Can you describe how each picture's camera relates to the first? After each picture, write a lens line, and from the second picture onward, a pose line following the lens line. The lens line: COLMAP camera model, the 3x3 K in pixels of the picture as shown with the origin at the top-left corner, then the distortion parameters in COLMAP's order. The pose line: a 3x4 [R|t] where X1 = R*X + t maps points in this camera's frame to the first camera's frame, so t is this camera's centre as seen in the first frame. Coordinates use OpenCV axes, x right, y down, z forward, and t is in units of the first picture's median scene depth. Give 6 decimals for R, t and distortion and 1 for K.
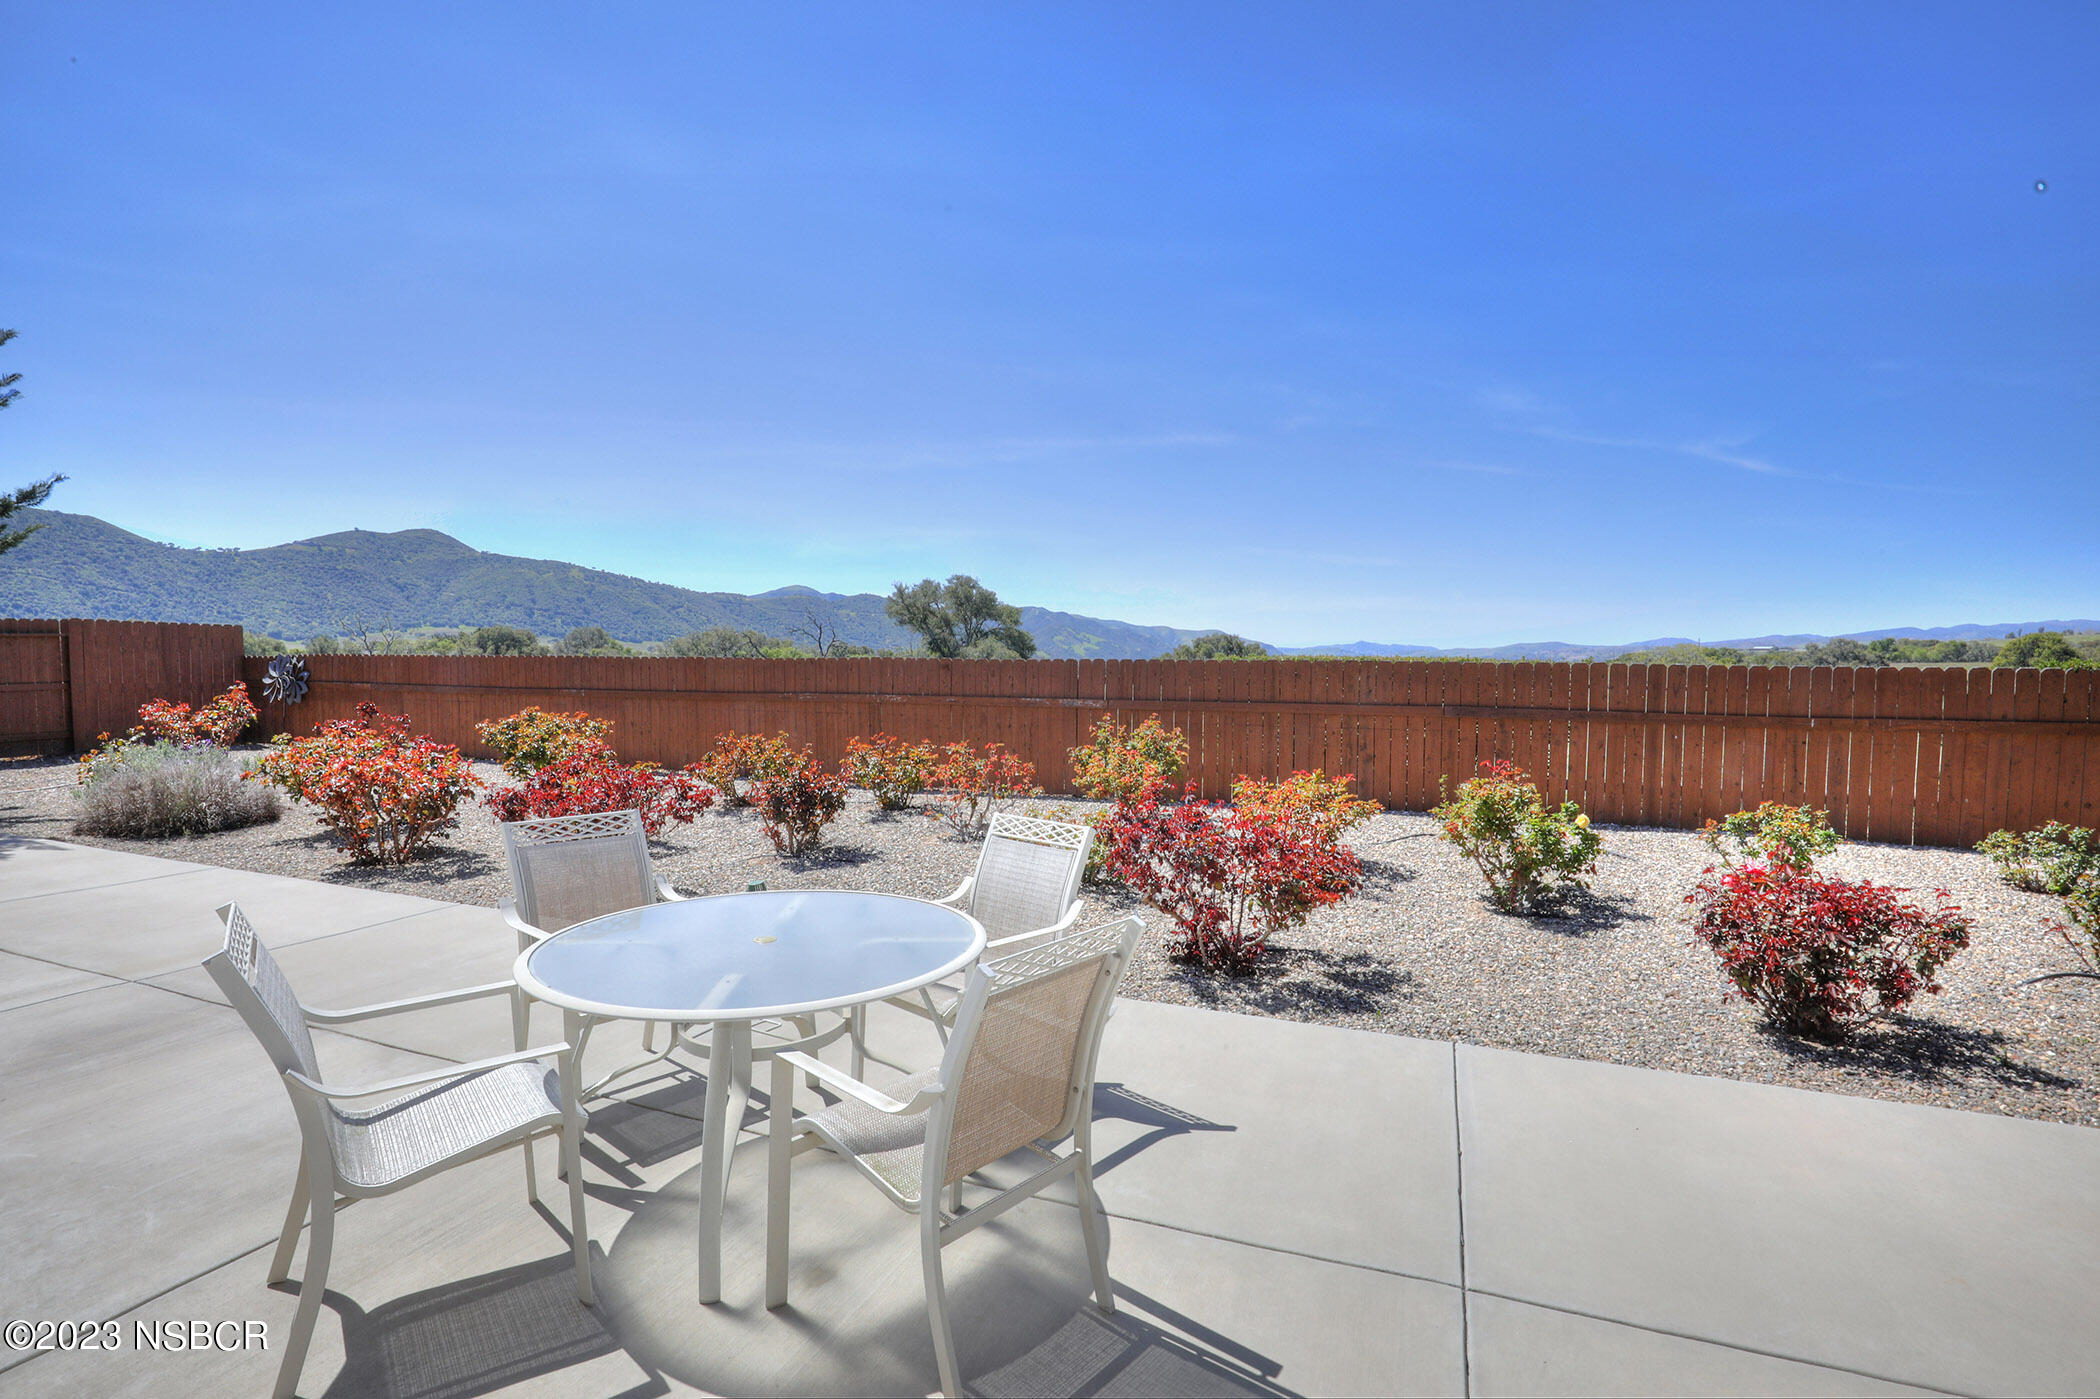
lens RADIAL K [[979.0, 0, 1064.6], [0, 979.0, 704.5], [0, 0, 1]] dist [-0.034376, 0.004136]
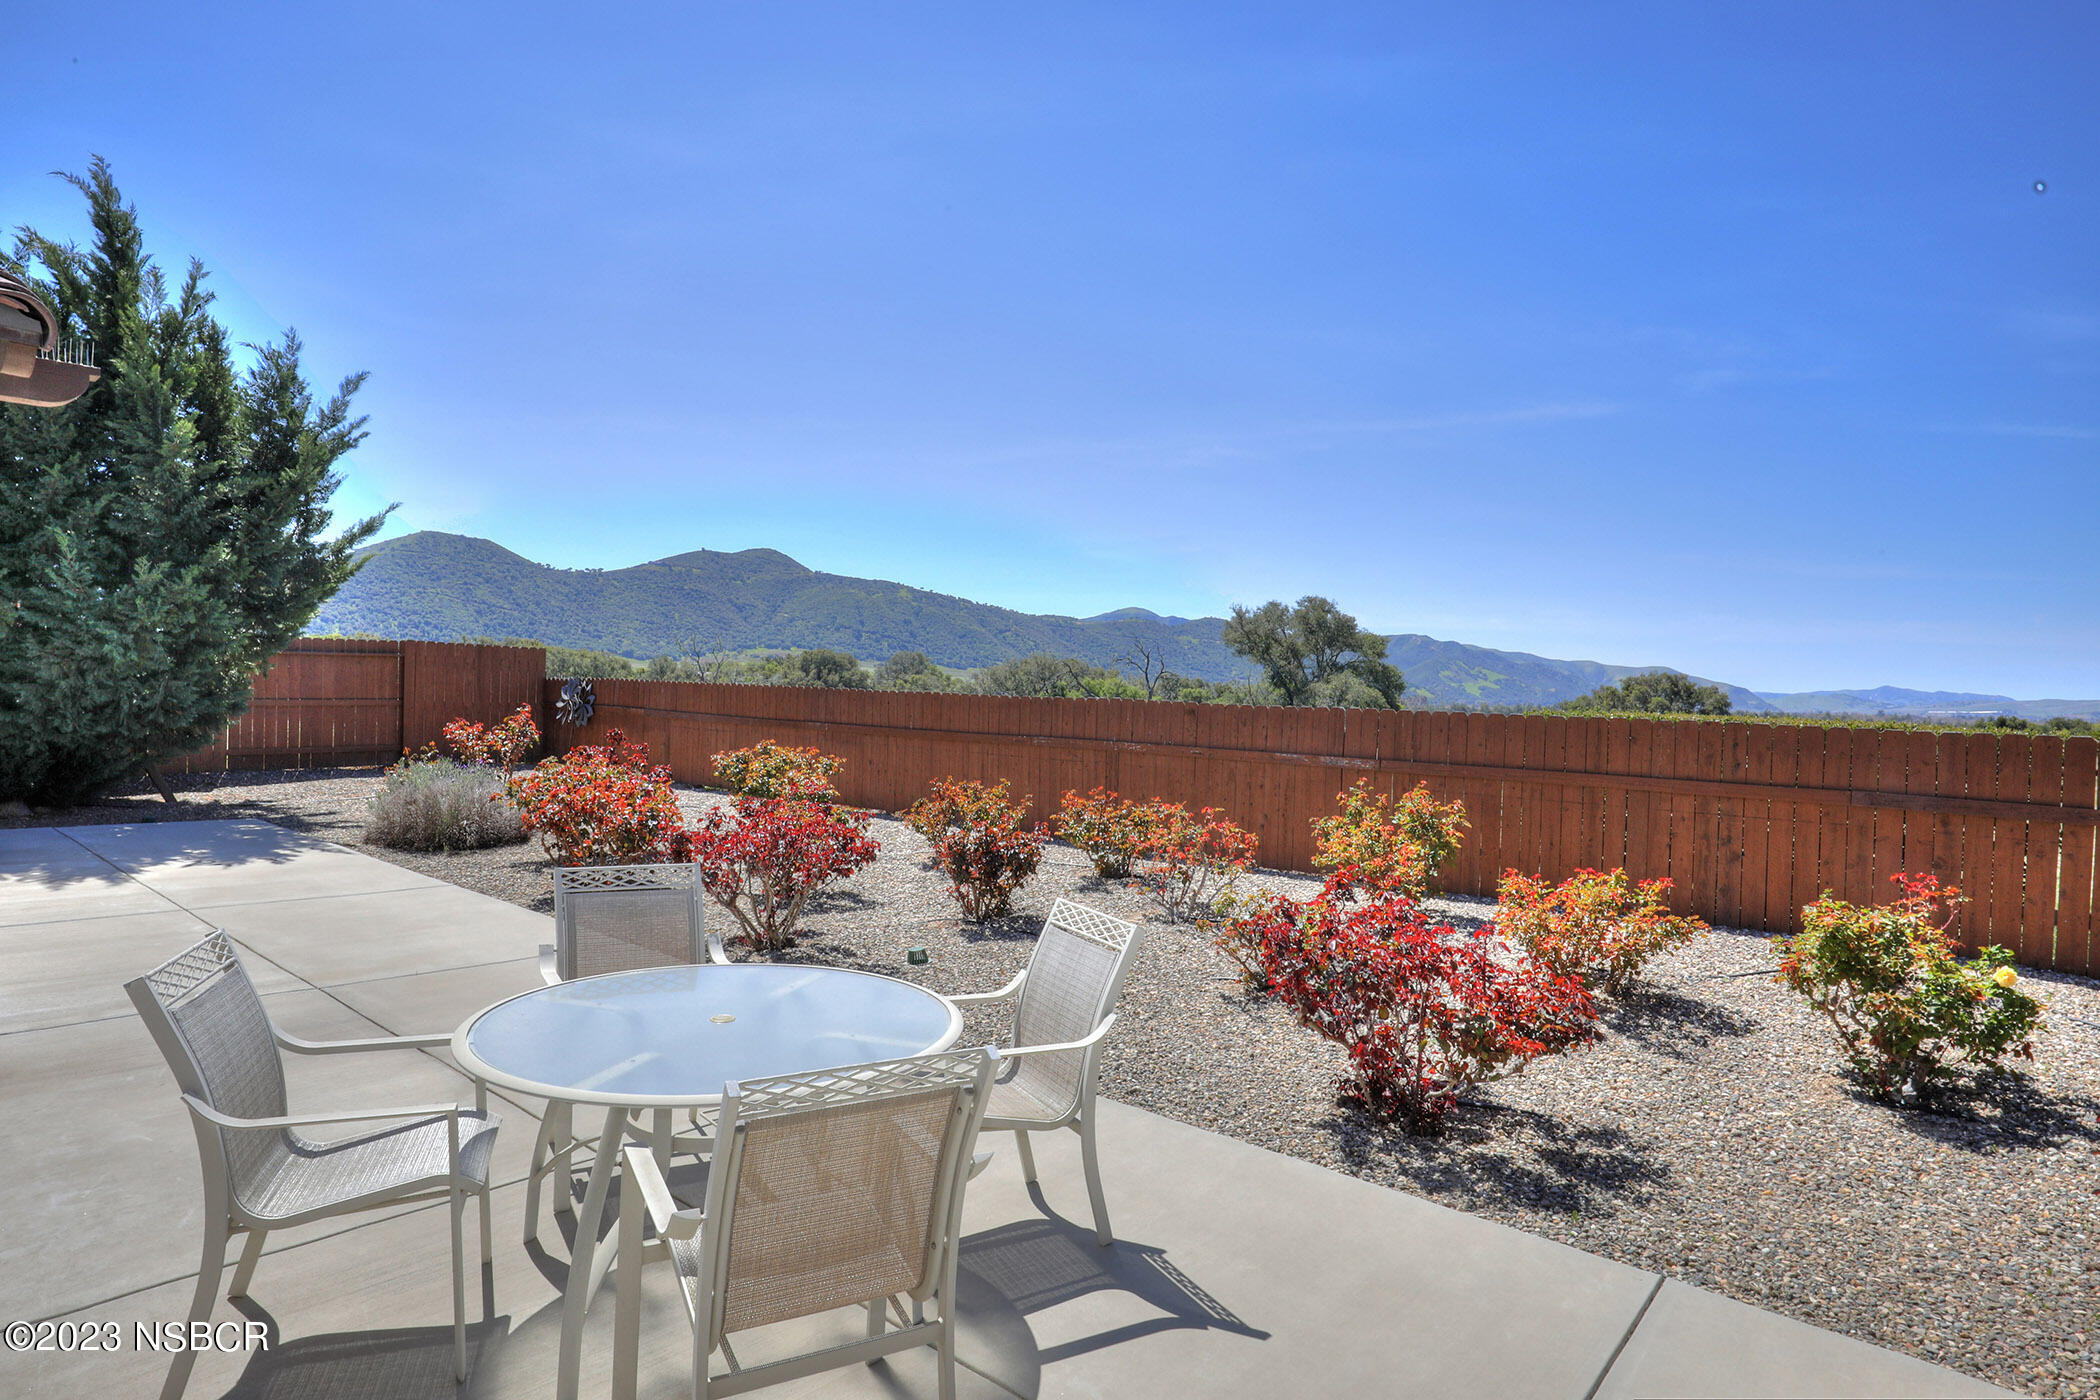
lens RADIAL K [[1155.0, 0, 1051.3], [0, 1155.0, 699.0], [0, 0, 1]] dist [-0.015698, 0.000965]
pose [[0.944193, 0.026650, -0.328314, 0.115289], [-0.040573, 0.998541, -0.035629, -0.011501], [0.326885, 0.046961, 0.943896, 0.022088]]
